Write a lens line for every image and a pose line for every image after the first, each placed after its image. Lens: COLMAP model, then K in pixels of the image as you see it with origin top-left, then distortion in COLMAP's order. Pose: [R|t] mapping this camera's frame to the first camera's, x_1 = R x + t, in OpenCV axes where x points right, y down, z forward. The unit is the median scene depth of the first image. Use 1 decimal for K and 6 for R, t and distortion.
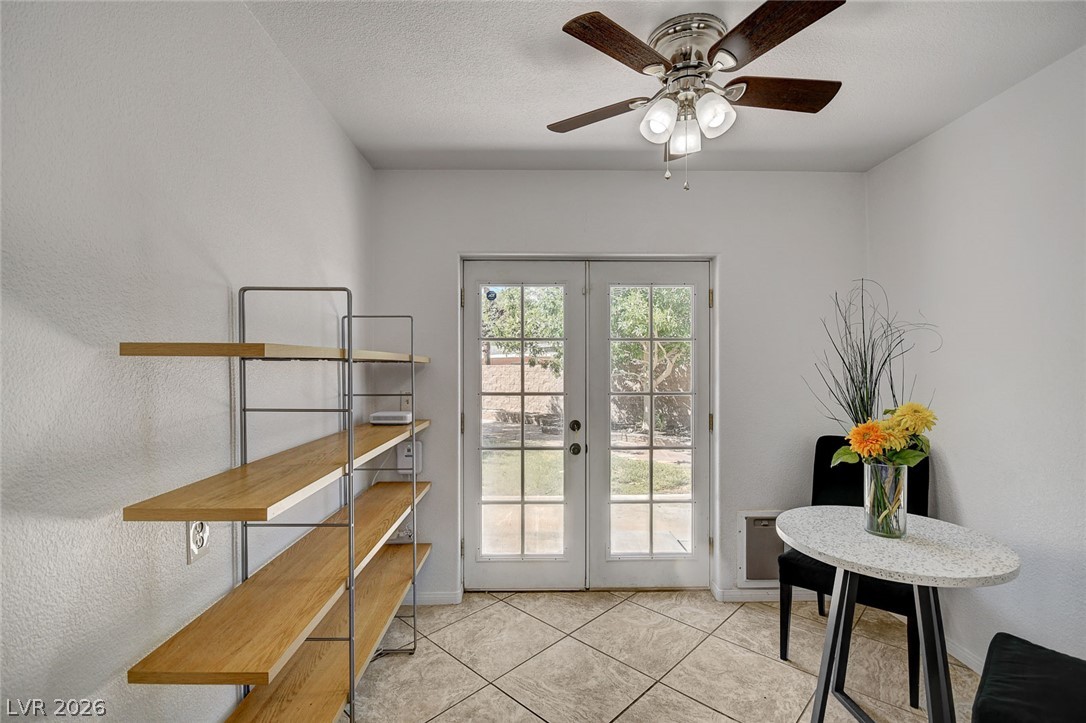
lens RADIAL K [[472.0, 0, 535.7], [0, 472.0, 368.8], [0, 0, 1]] dist [0.028290, -0.016705]
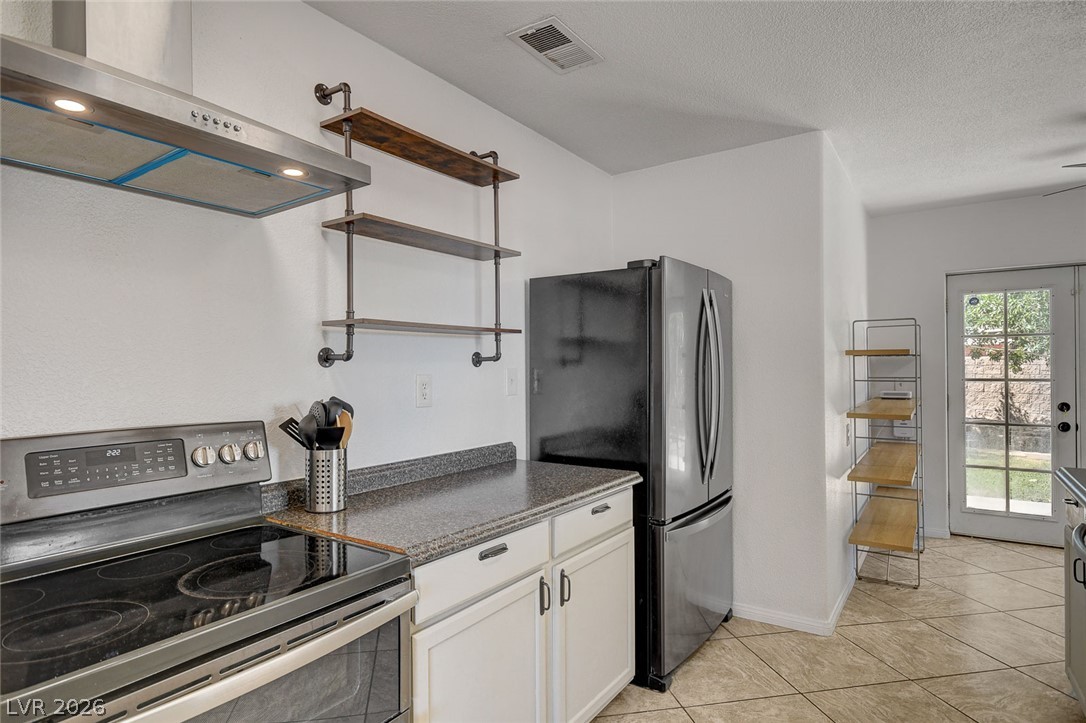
lens RADIAL K [[601.3, 0, 541.0], [0, 601.3, 364.2], [0, 0, 1]] dist [0.001937, 0.001191]
pose [[0.820167, -0.008474, -0.572062, -0.124741], [0.007892, 0.999963, -0.003497, 0.008863], [0.572070, -0.001646, 0.820203, -0.969534]]
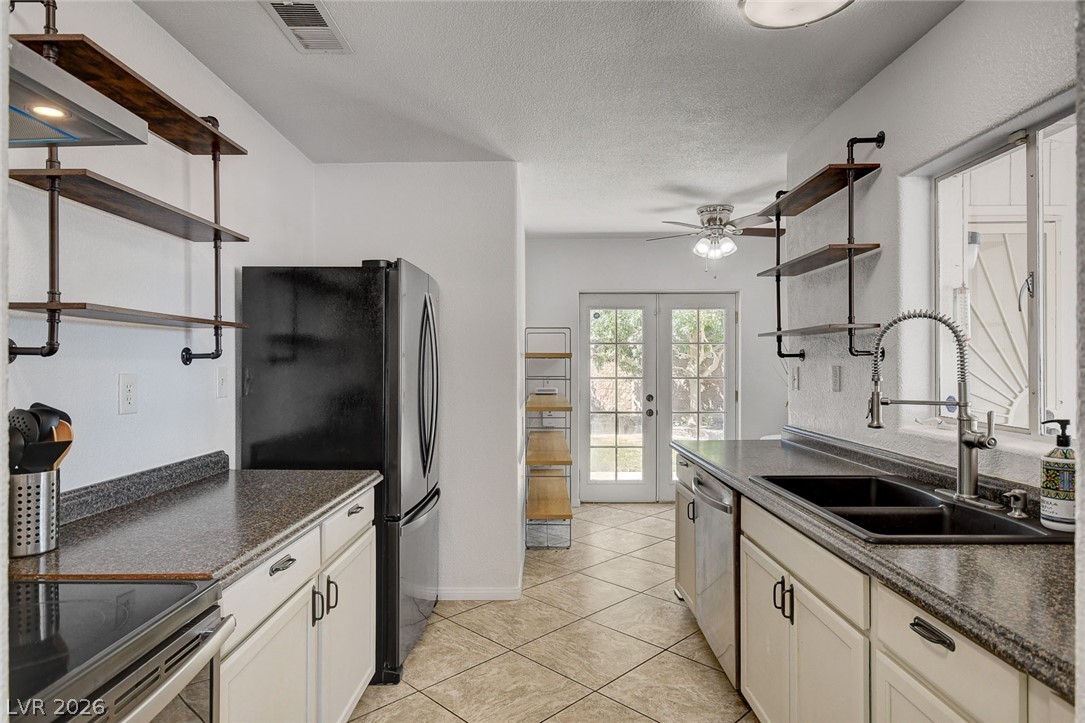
lens RADIAL K [[621.8, 0, 539.9], [0, 621.8, 364.9], [0, 0, 1]] dist [0.005107, 0.000416]
pose [[0.999968, 0.001293, -0.007929, -0.268589], [-0.001279, 0.999998, 0.001776, 0.006853], [0.007931, -0.001766, 0.999967, -1.082020]]
